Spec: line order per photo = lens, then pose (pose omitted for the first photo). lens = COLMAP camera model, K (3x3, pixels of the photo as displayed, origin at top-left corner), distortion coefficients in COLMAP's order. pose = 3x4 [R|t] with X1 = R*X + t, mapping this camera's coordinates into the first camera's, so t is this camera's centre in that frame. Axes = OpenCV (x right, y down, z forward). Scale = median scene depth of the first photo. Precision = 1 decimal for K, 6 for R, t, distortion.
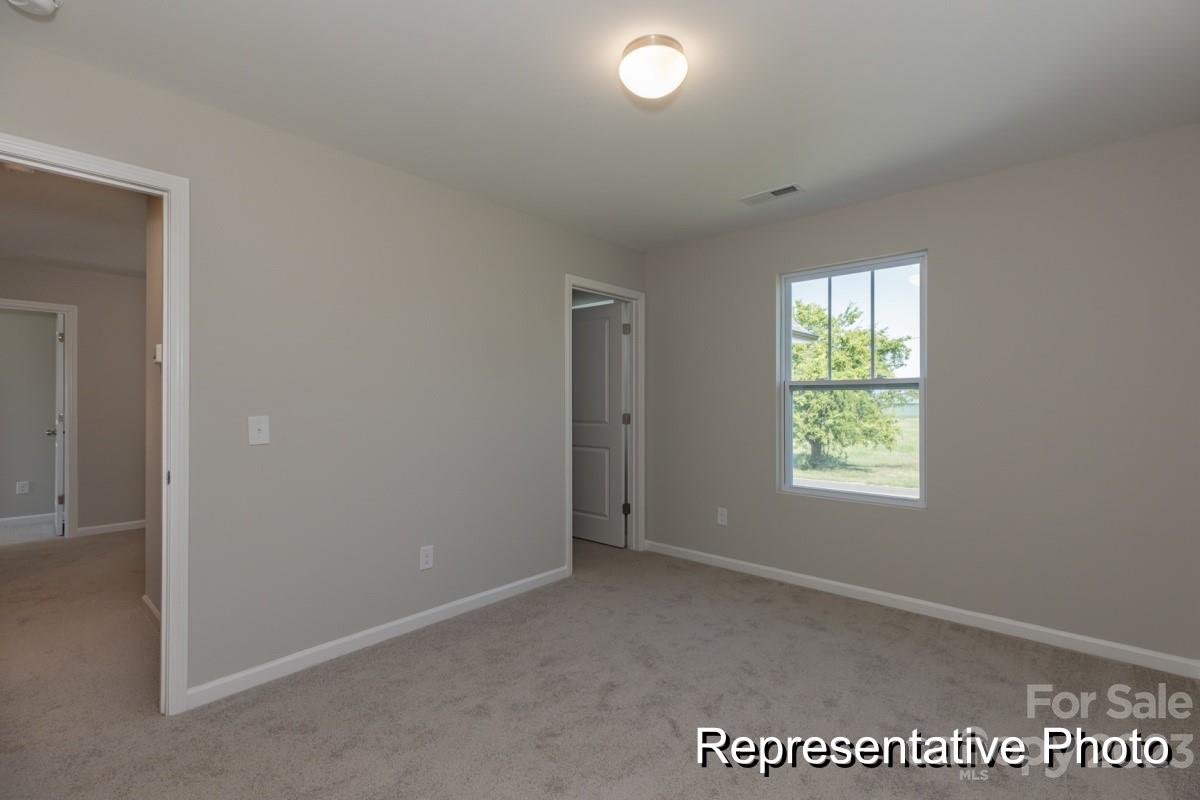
lens RADIAL K [[546.9, 0, 620.7], [0, 546.9, 396.4], [0, 0, 1]] dist [-0.001480, 0.000209]
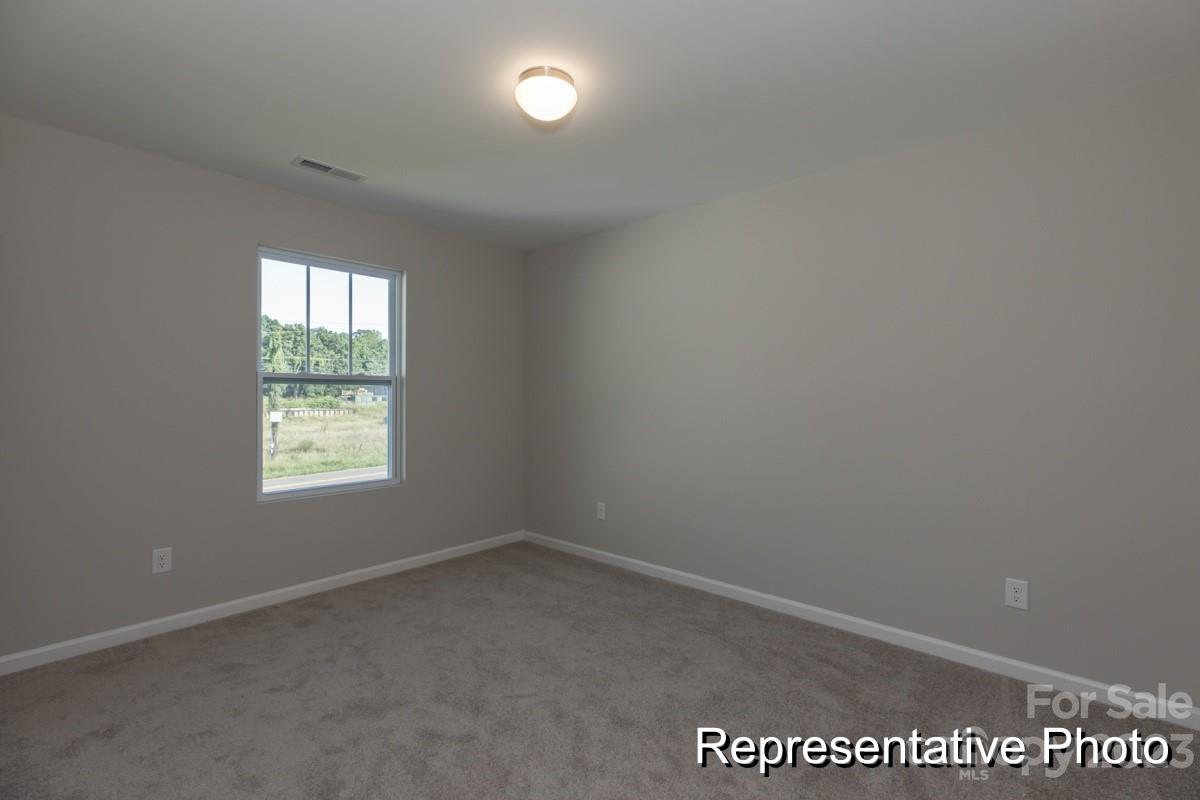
lens RADIAL K [[546.9, 0, 594.2], [0, 546.9, 396.7], [0, 0, 1]] dist [-0.001480, 0.000209]
pose [[-0.017135, -0.000345, 0.999853, -0.625976], [-0.007580, 0.999971, 0.000215, 0.006609], [-0.999824, -0.007576, -0.017137, 0.551892]]
